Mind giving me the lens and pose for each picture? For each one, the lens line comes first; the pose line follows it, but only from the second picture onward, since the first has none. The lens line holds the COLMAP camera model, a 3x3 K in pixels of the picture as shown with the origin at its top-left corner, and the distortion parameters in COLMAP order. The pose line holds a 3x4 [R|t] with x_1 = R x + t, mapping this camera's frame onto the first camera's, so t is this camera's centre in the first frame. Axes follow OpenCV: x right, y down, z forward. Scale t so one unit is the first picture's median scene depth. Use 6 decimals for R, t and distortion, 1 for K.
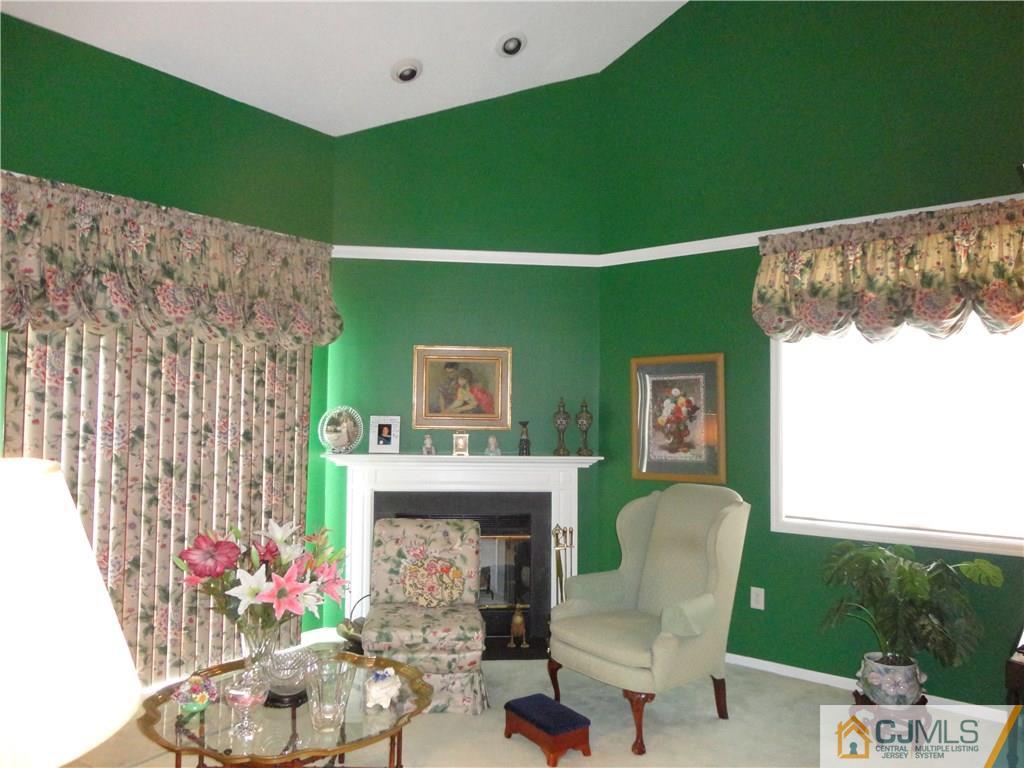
lens RADIAL K [[750.4, 0, 512.0], [0, 750.4, 384.0], [0, 0, 1]] dist [-0.003936, 0.002144]
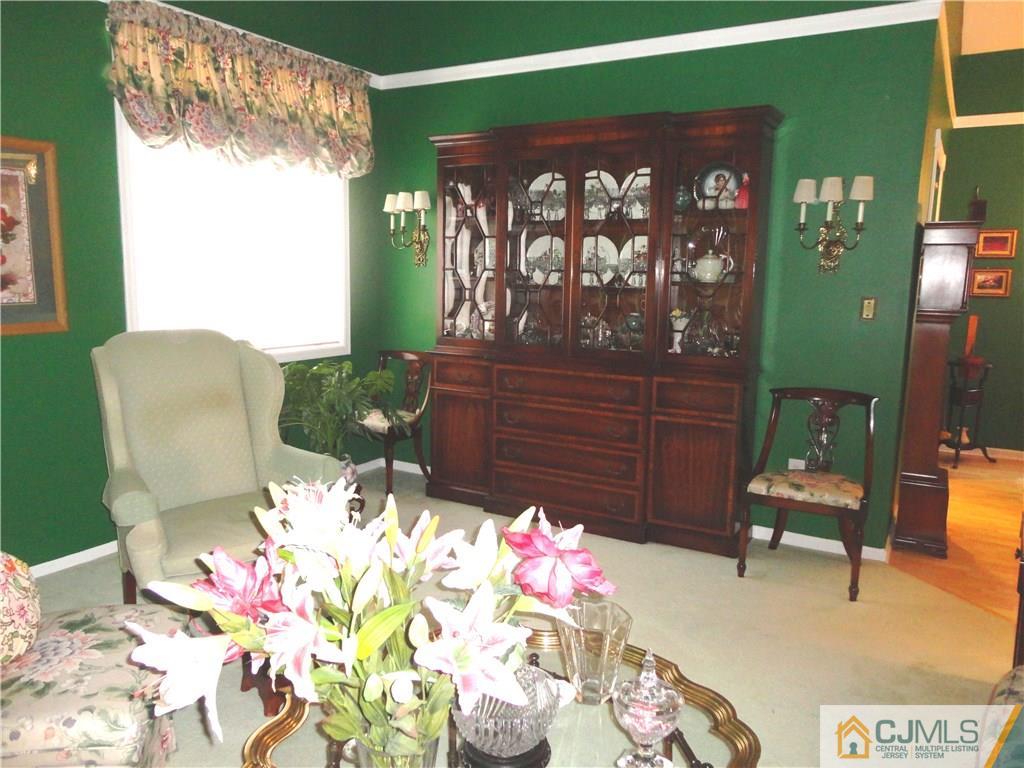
lens RADIAL K [[746.5, 0, 510.9], [0, 746.5, 385.4], [0, 0, 1]] dist [-0.016100, 0.010156]
pose [[-0.130372, -0.163982, 0.977810, -0.490719], [-0.063911, 0.985566, 0.156761, 0.045704], [-0.989403, -0.042055, -0.138970, 0.686584]]
